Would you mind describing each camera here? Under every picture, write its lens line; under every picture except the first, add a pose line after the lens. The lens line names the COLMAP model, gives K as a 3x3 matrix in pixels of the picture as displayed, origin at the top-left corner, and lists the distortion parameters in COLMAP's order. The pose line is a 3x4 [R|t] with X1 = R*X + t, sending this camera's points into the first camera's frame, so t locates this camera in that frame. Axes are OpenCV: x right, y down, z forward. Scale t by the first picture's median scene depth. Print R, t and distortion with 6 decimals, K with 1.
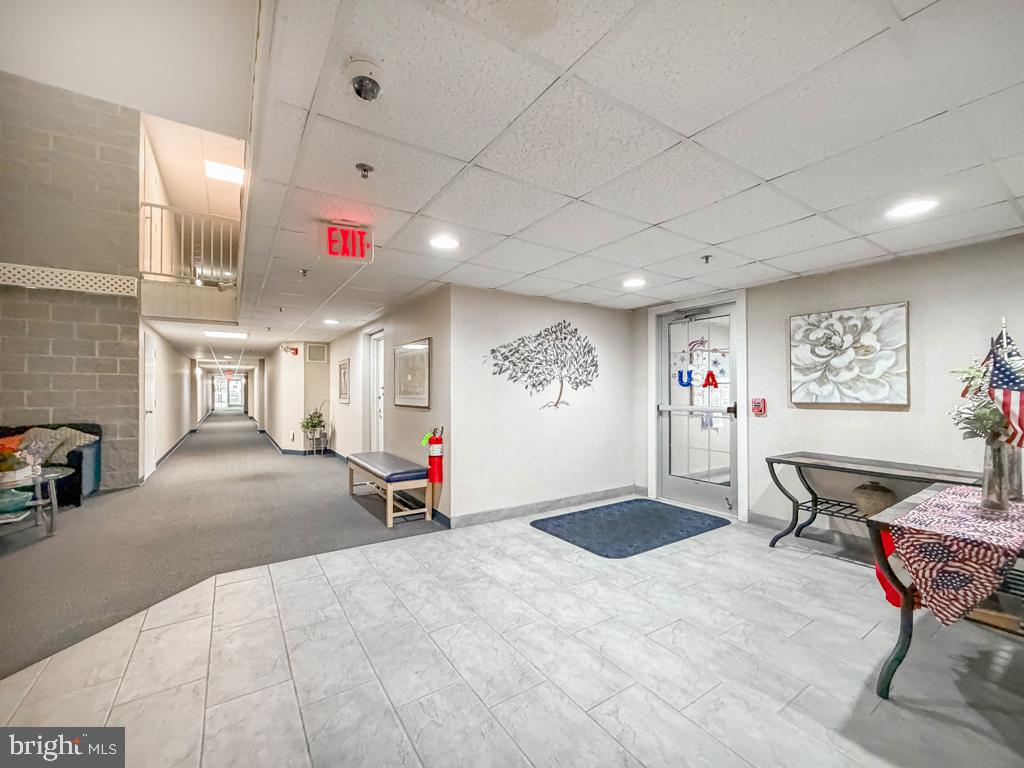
lens RADIAL K [[423.9, 0, 512.7], [0, 423.9, 390.1], [0, 0, 1]] dist [-0.004109, -0.000320]
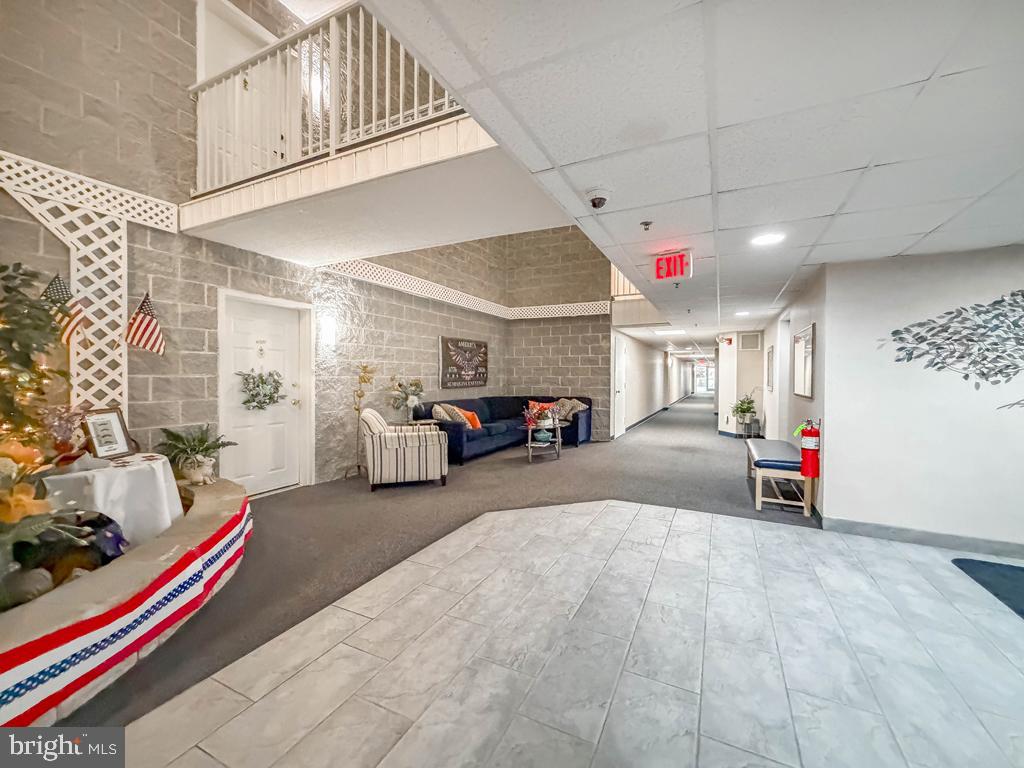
lens RADIAL K [[423.9, 0, 512.7], [0, 423.9, 390.1], [0, 0, 1]] dist [-0.004109, -0.000320]
pose [[0.498601, 0.034227, -0.866156, 0.290346], [-0.004677, 0.999312, 0.036796, -0.007850], [0.866819, -0.014295, 0.498418, -0.044278]]
